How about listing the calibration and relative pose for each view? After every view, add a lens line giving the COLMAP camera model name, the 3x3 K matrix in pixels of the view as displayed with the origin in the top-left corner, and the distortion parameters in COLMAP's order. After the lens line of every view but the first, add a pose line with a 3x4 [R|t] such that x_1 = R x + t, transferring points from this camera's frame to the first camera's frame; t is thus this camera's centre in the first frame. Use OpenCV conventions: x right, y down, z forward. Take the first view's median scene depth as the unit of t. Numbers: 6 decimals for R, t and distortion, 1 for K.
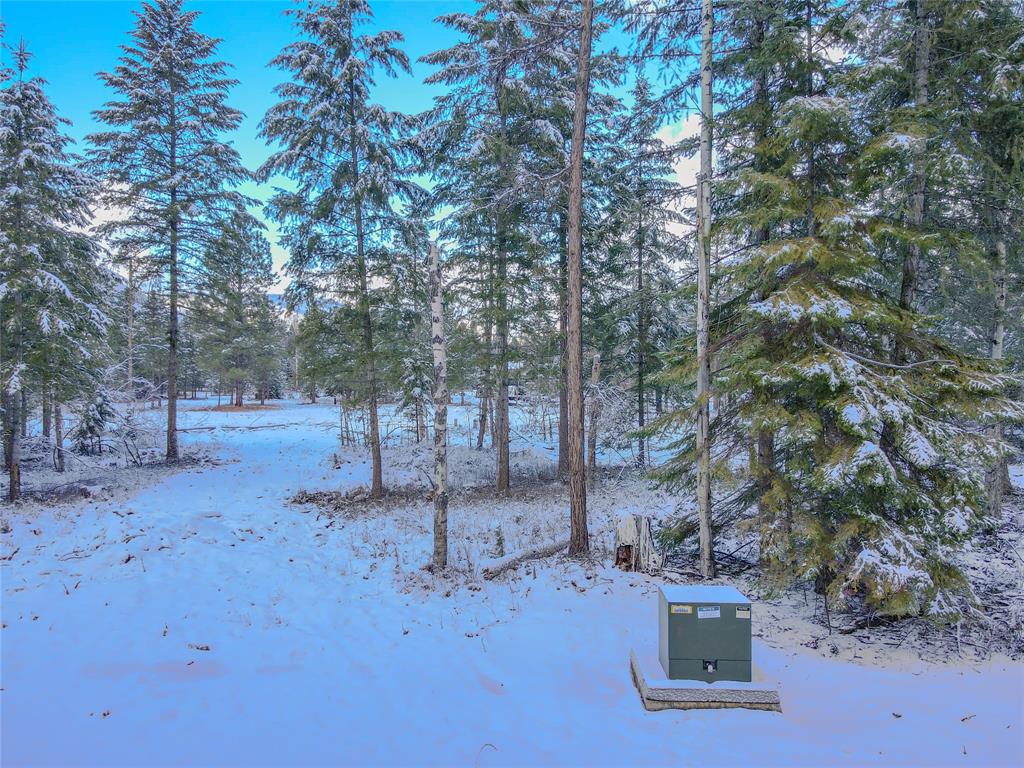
lens RADIAL K [[712.7, 0, 512.0], [0, 712.7, 384.0], [0, 0, 1]] dist [0.000036, -0.000010]
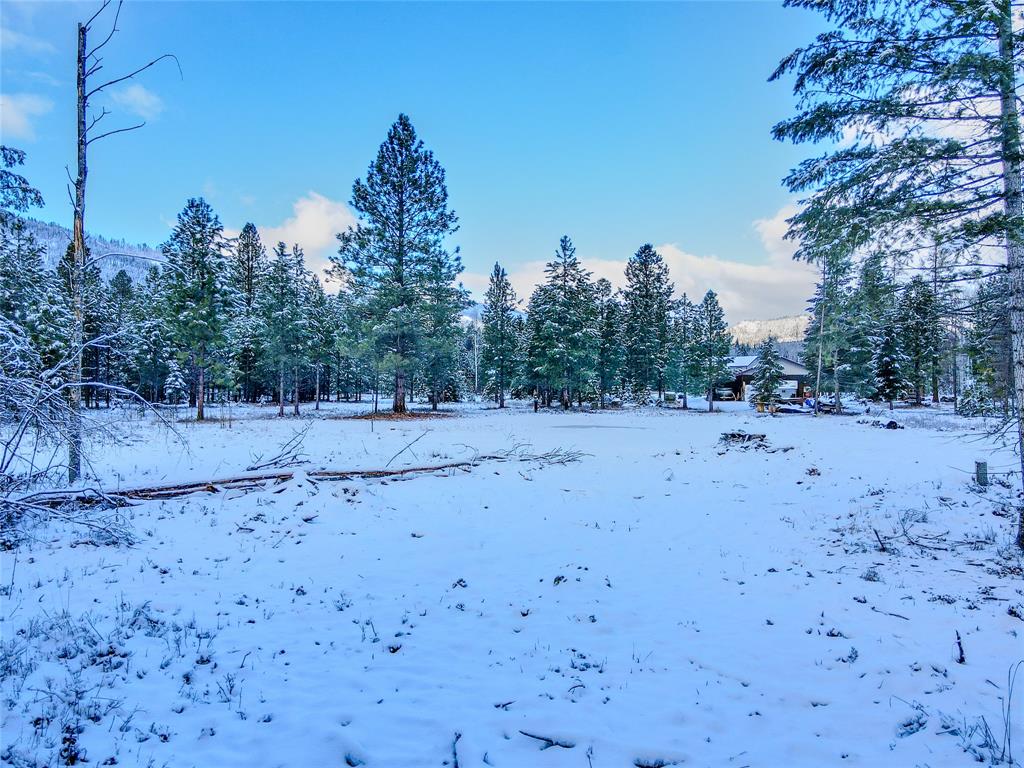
lens RADIAL K [[712.7, 0, 512.0], [0, 712.7, 384.0], [0, 0, 1]] dist [0.000036, -0.000010]
pose [[0.971768, -0.002572, -0.235923, -0.100328], [0.000859, 0.999973, -0.007365, 0.008090], [0.235935, 0.006955, 0.971744, 0.305162]]
